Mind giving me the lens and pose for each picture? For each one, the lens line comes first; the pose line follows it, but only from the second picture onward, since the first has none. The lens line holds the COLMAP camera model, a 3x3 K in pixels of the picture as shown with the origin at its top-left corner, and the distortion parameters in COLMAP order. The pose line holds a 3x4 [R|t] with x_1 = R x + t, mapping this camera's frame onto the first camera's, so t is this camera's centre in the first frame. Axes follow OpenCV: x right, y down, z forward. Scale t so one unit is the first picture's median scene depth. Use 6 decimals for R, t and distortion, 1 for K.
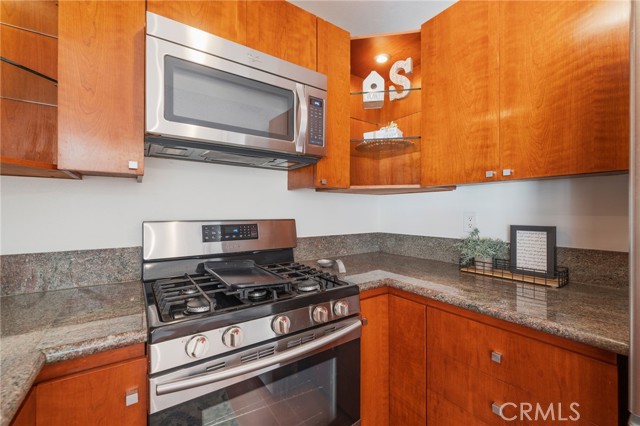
lens RADIAL K [[261.2, 0, 325.5], [0, 261.2, 212.5], [0, 0, 1]] dist [-0.002629, 0.000809]
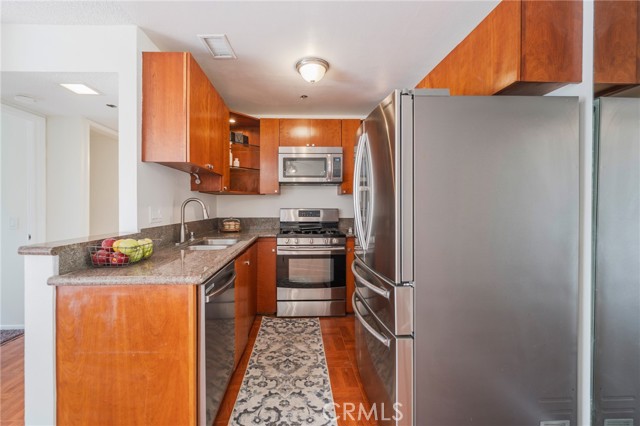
lens RADIAL K [[261.2, 0, 301.2], [0, 261.2, 208.4], [0, 0, 1]] dist [-0.002629, 0.000809]
pose [[0.815063, 0.003887, -0.579360, 1.080738], [-0.001029, 0.999986, 0.005262, 0.013280], [0.579372, -0.003693, 0.815055, -1.138545]]
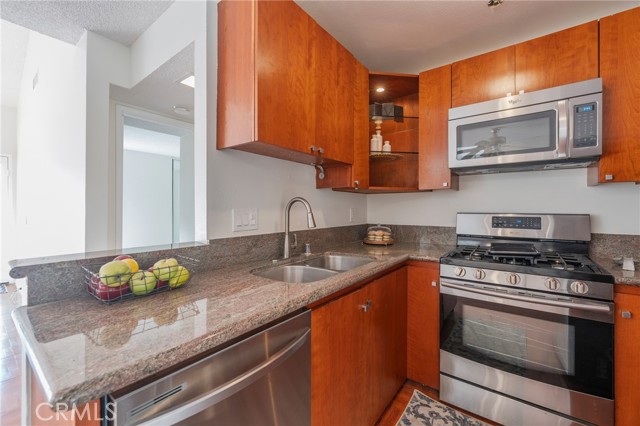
lens RADIAL K [[261.2, 0, 321.9], [0, 261.2, 207.5], [0, 0, 1]] dist [-0.002629, 0.000809]
pose [[0.284705, -0.004452, -0.958605, 0.700362], [-0.002833, 0.999981, -0.005485, 0.008389], [0.958611, 0.004278, 0.284687, -0.379716]]
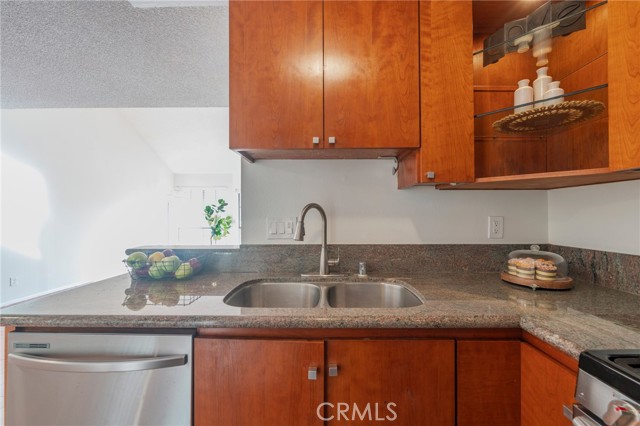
lens RADIAL K [[261.2, 0, 323.5], [0, 261.2, 210.8], [0, 0, 1]] dist [-0.002629, 0.000809]
pose [[-0.595200, -0.012887, -0.803474, 0.297793], [-0.002485, 0.999896, -0.014196, -0.001859], [0.803574, -0.006453, -0.595170, 0.454433]]
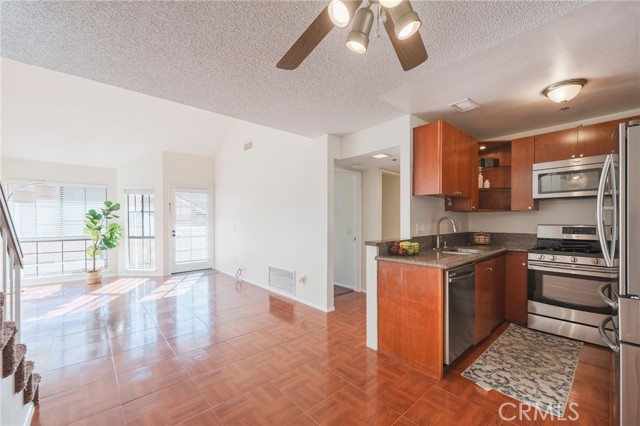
lens RADIAL K [[261.2, 0, 321.5], [0, 261.2, 220.3], [0, 0, 1]] dist [-0.002629, 0.000809]
pose [[0.090267, 0.000907, -0.995917, 1.777893], [-0.000254, 1.000000, 0.000888, -0.015988], [0.995918, 0.000173, 0.090267, -1.492570]]
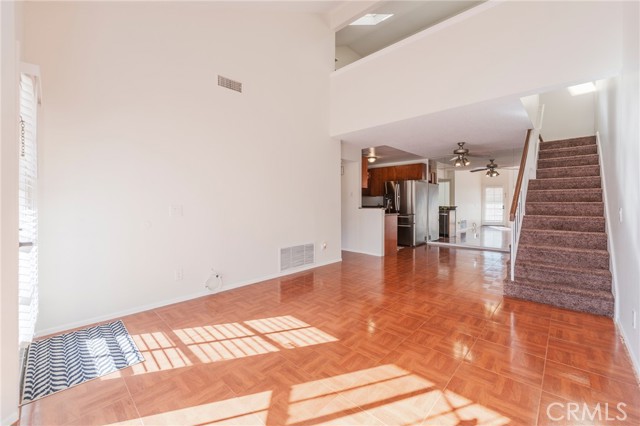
lens RADIAL K [[261.2, 0, 319.0], [0, 261.2, 206.1], [0, 0, 1]] dist [-0.002629, 0.000809]
pose [[0.986090, -0.003514, 0.166178, -2.041893], [0.001770, 0.999942, 0.010638, 0.066401], [-0.166206, -0.010196, 0.986038, -5.194869]]
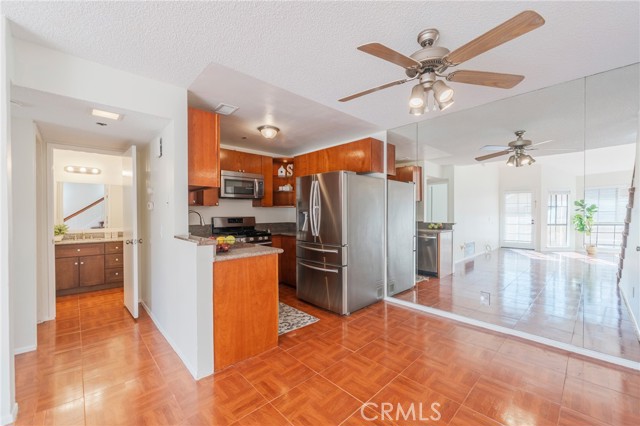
lens RADIAL K [[261.2, 0, 317.1], [0, 261.2, 215.6], [0, 0, 1]] dist [-0.002629, 0.000809]
pose [[0.993682, -0.005727, 0.112082, 0.317935], [0.004781, 0.999951, 0.008708, -0.013977], [-0.112127, -0.008117, 0.993661, -2.558748]]
